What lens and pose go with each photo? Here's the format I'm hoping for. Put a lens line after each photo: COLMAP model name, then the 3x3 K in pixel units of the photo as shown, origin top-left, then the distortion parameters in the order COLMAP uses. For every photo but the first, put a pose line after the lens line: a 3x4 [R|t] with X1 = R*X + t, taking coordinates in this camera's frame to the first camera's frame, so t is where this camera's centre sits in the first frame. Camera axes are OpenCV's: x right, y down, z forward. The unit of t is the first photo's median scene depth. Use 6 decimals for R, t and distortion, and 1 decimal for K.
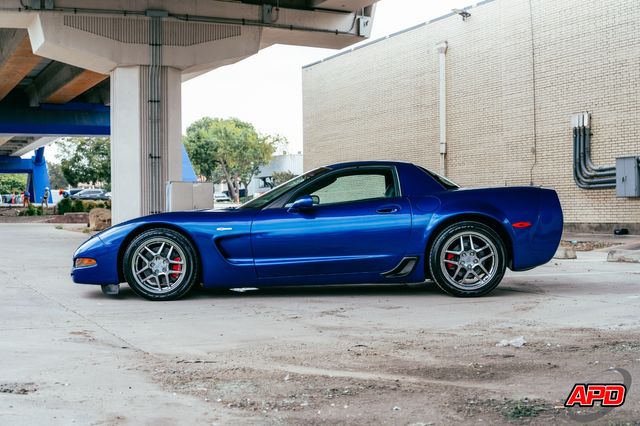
lens RADIAL K [[991.4, 0, 320.0], [0, 991.4, 213.0], [0, 0, 1]] dist [-0.167012, -0.074407]
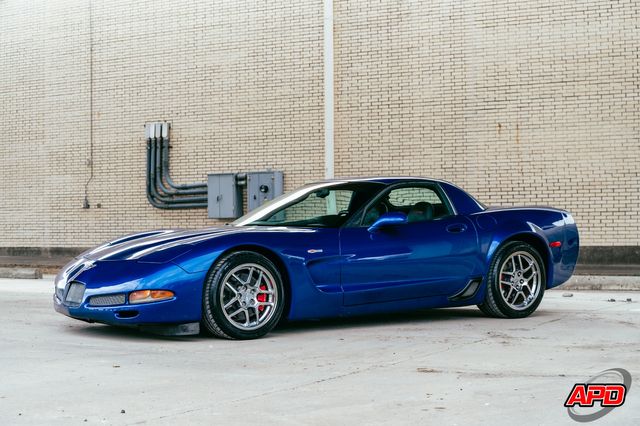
lens RADIAL K [[1208.7, 0, 320.0], [0, 1208.7, 213.0], [0, 0, 1]] dist [-0.224238, 0.028408]
pose [[0.795736, 0.011493, 0.605534, -0.274561], [0.000788, 0.999799, -0.020011, 0.001176], [-0.605643, 0.016400, 0.795568, 0.054649]]
